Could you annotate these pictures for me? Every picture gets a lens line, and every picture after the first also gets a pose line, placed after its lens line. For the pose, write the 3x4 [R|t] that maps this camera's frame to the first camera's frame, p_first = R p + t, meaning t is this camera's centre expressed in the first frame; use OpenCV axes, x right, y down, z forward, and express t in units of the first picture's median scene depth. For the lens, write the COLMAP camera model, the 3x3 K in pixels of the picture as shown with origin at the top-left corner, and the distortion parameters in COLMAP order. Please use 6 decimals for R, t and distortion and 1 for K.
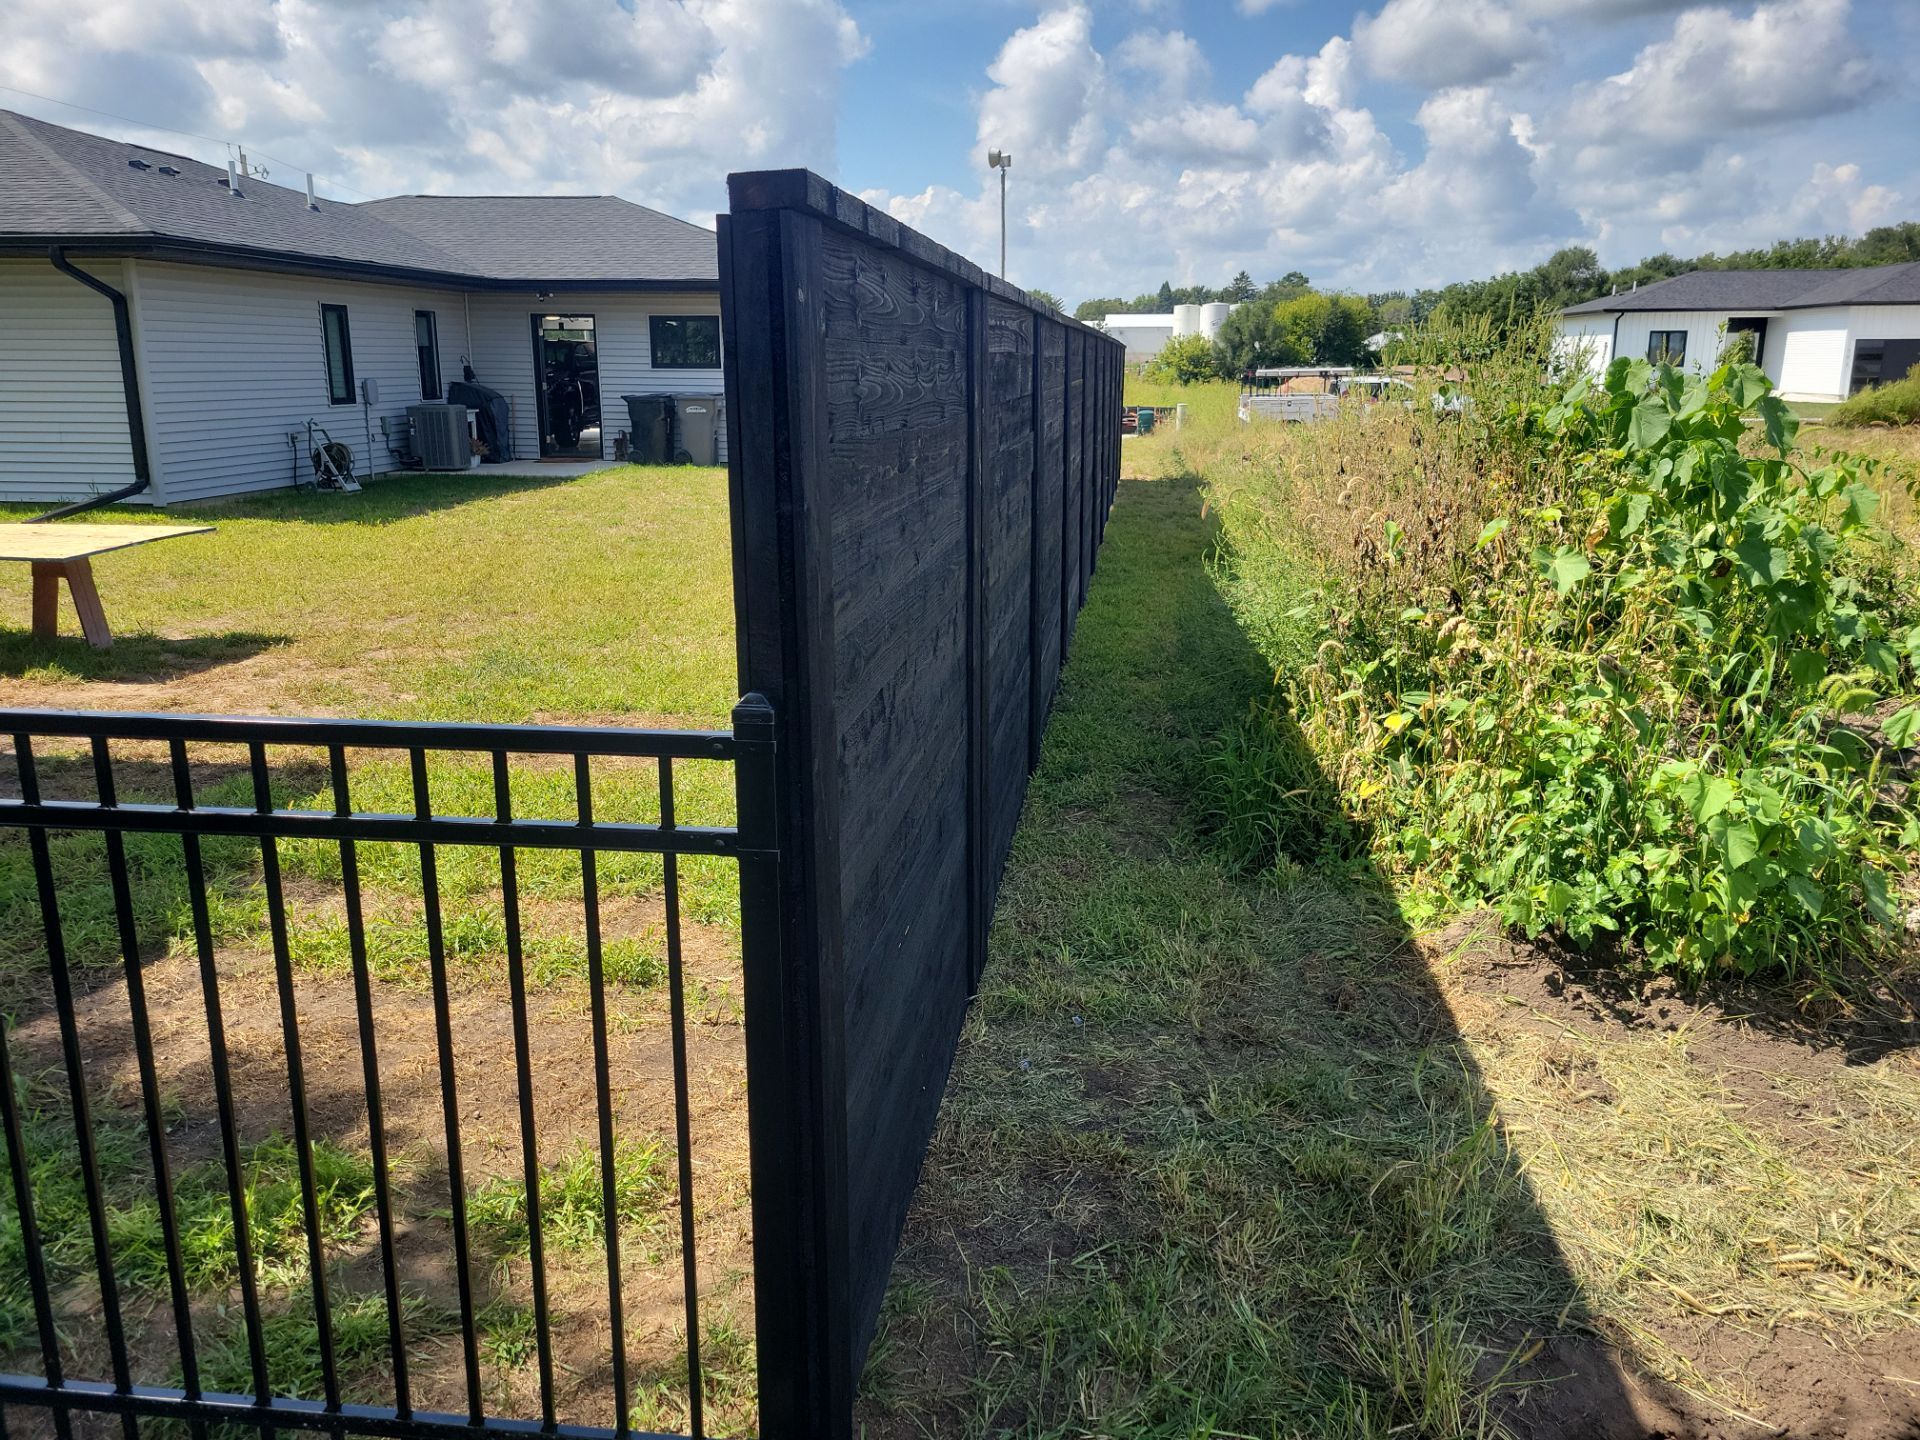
lens RADIAL K [[1454.8, 0, 960.6], [0, 1454.8, 702.9], [0, 0, 1]] dist [0.060056, -0.026573]
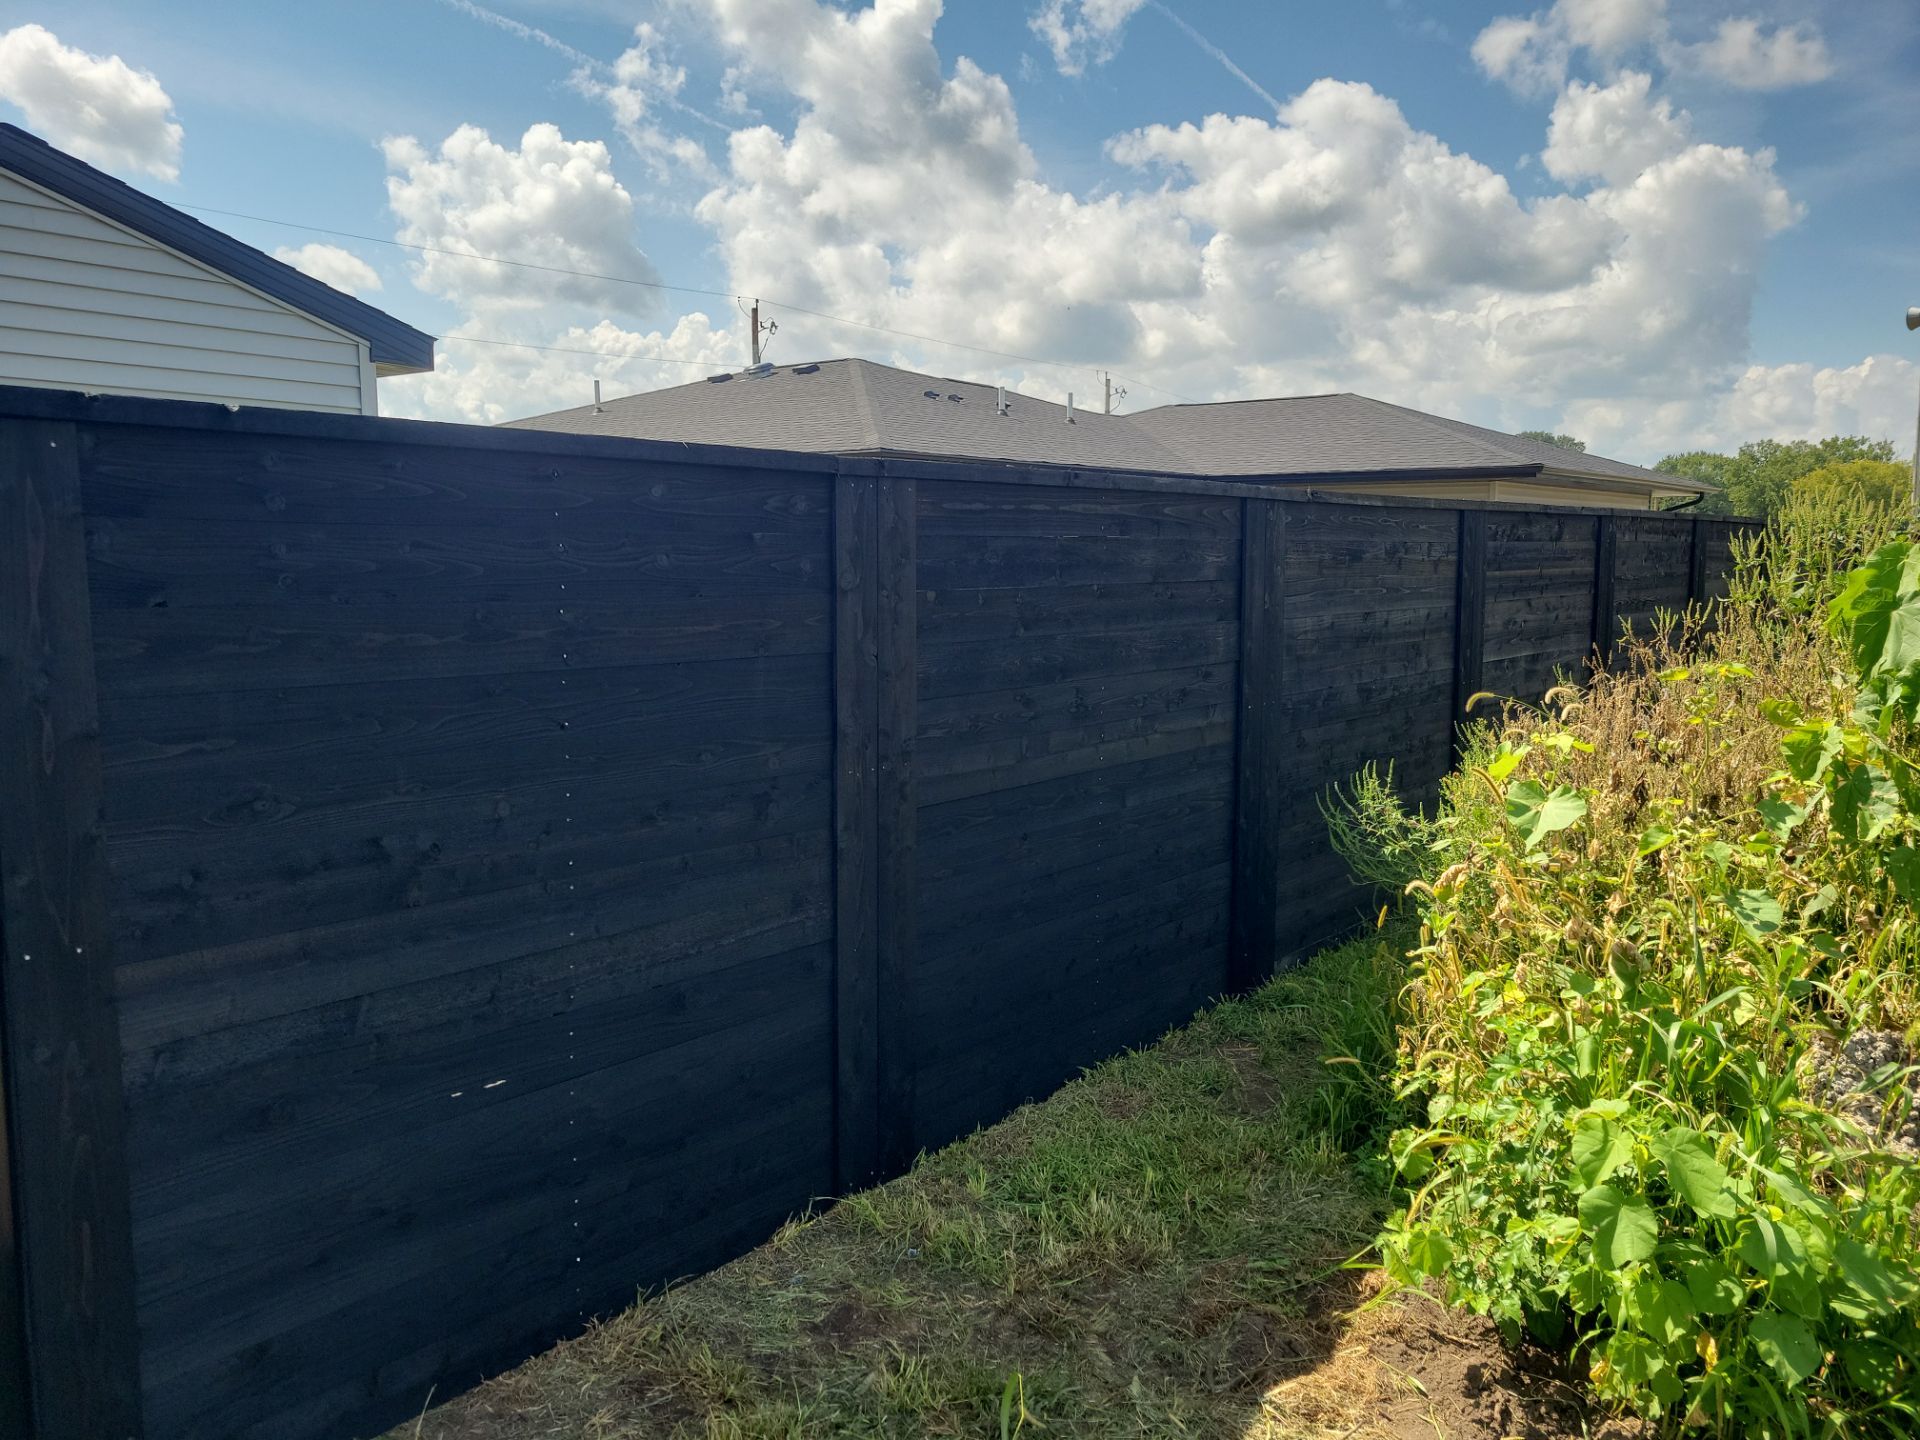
lens RADIAL K [[1450.6, 0, 953.6], [0, 1450.6, 695.9], [0, 0, 1]] dist [0.053032, -0.002440]
pose [[0.840064, 0.059545, -0.539209, 0.176848], [-0.129366, 0.987271, -0.092522, -0.013506], [0.526836, 0.147480, 0.837074, 0.062759]]
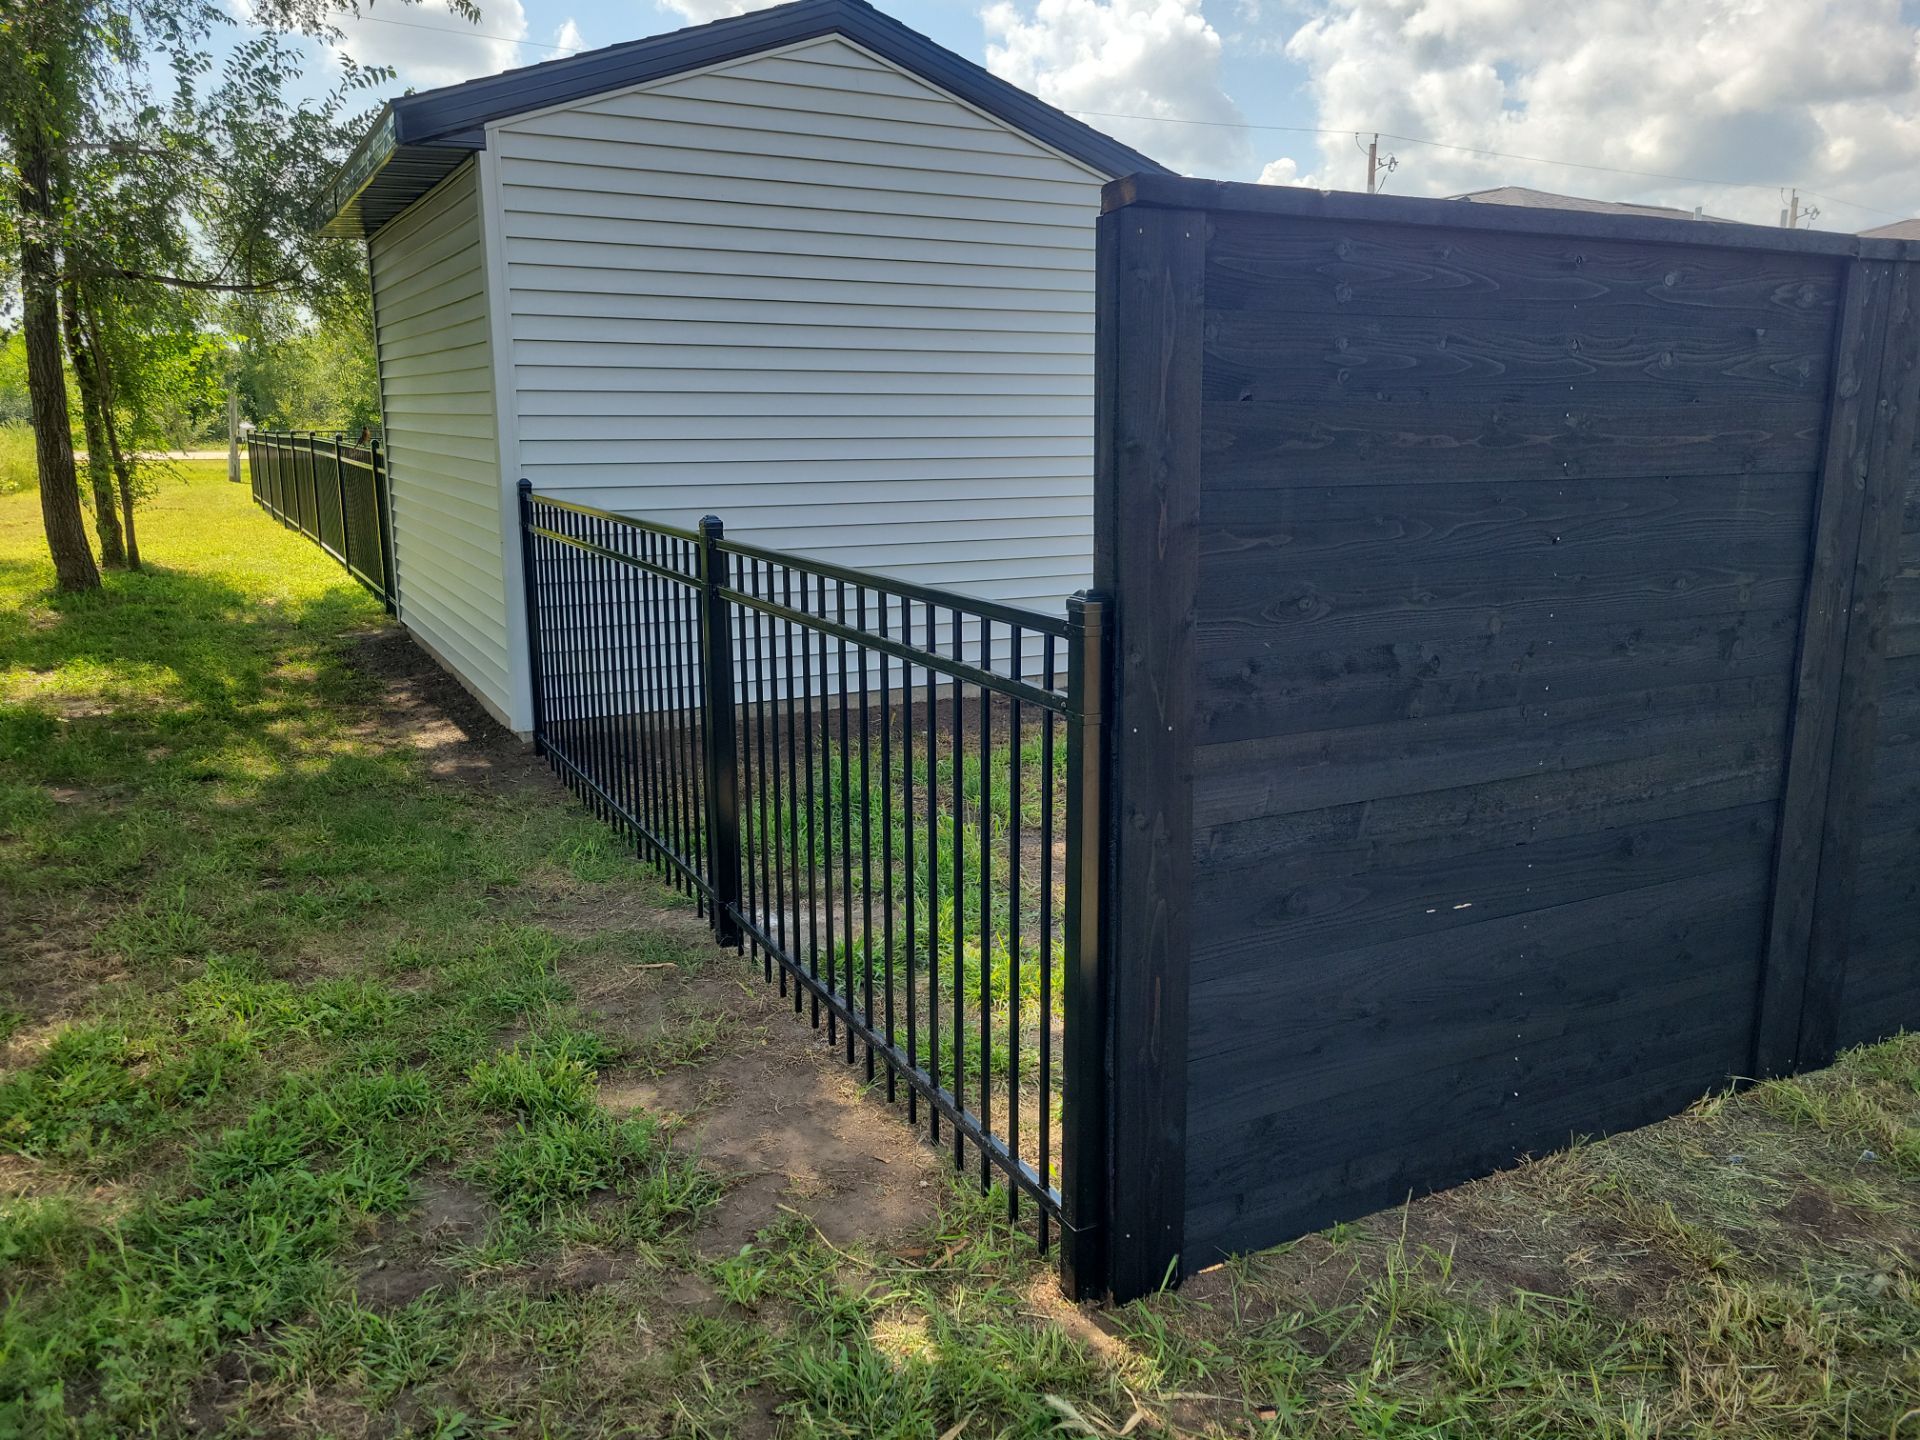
lens RADIAL K [[1454.8, 0, 960.6], [0, 1454.8, 702.9], [0, 0, 1]] dist [0.060056, -0.026573]
pose [[0.582290, 0.162205, -0.796635, 0.124266], [-0.187415, 0.980283, 0.062610, 0.004868], [0.791084, 0.112844, 0.601209, 0.025576]]
